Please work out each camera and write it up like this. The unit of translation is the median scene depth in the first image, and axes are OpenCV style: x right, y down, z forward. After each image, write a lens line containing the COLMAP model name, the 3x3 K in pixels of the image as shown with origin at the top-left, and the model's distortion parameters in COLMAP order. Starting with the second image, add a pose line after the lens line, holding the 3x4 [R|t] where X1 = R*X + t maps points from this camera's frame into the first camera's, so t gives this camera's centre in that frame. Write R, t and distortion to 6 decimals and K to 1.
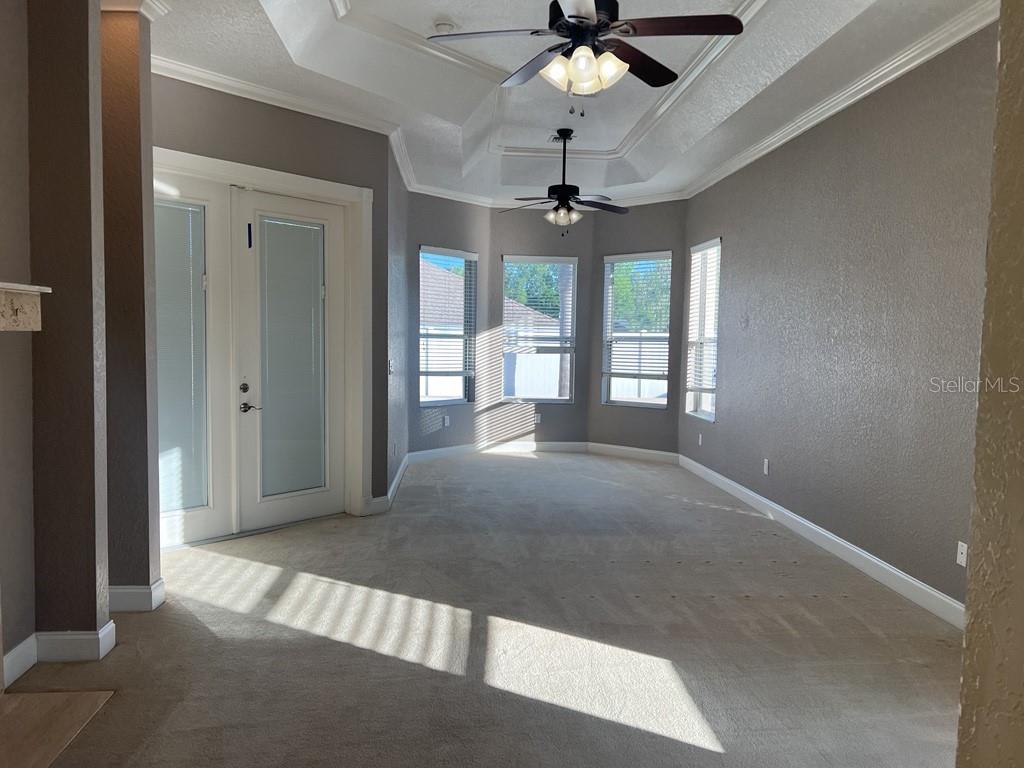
lens RADIAL K [[768.6, 0, 517.0], [0, 768.6, 385.9], [0, 0, 1]] dist [0.083038, -0.064989]
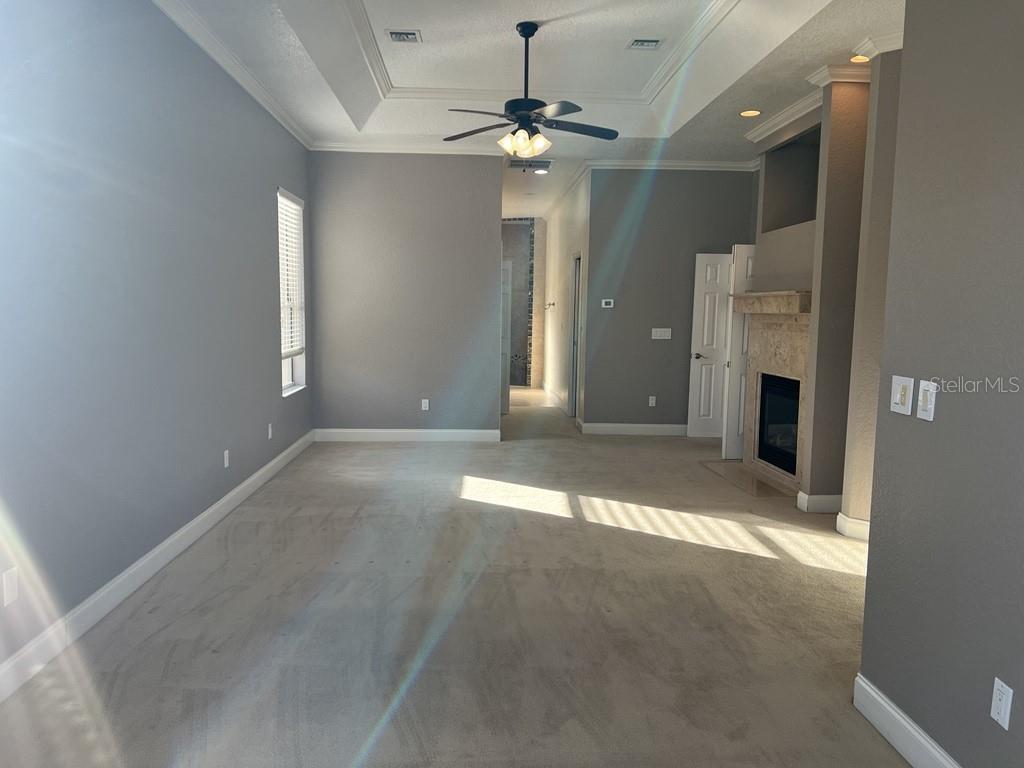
lens RADIAL K [[768.6, 0, 517.0], [0, 768.6, 385.9], [0, 0, 1]] dist [0.083038, -0.064989]
pose [[-0.999336, -0.032862, 0.015738, 0.044610], [-0.029756, 0.985341, 0.167983, -0.143168], [-0.021027, 0.167403, -0.985664, 2.170092]]
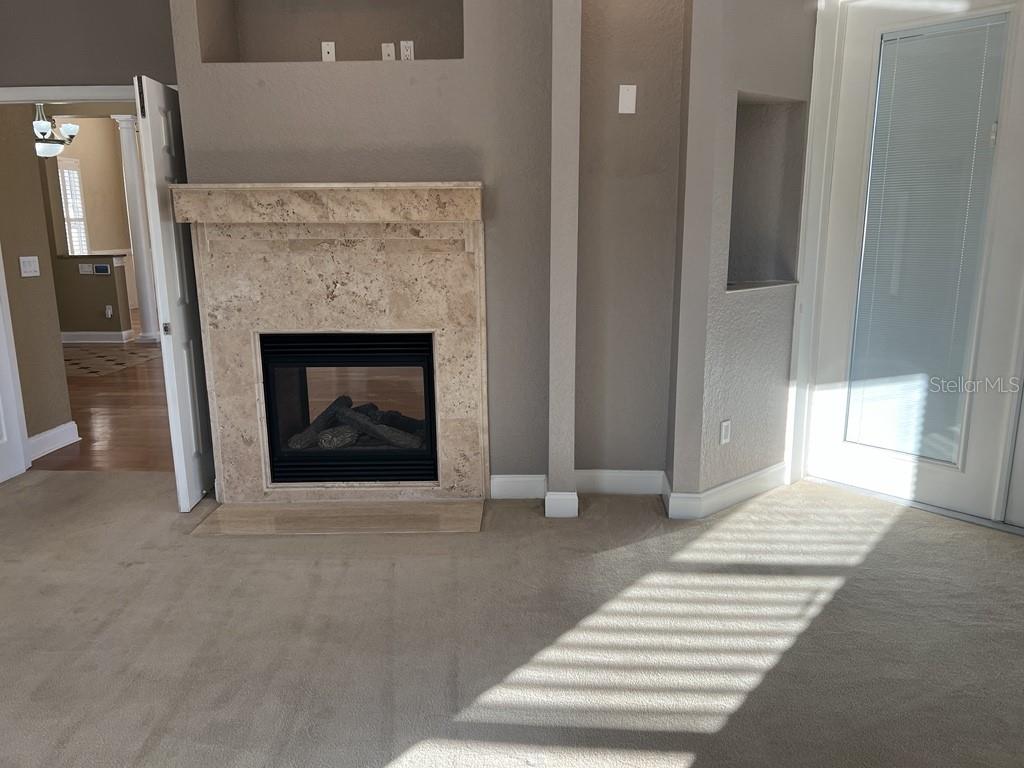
lens RADIAL K [[768.6, 0, 517.0], [0, 768.6, 385.9], [0, 0, 1]] dist [0.083038, -0.064989]
pose [[-0.116448, 0.186625, -0.975506, 0.424822], [-0.059877, 0.979082, 0.194456, -0.039397], [0.991390, 0.081054, -0.102837, 0.871411]]
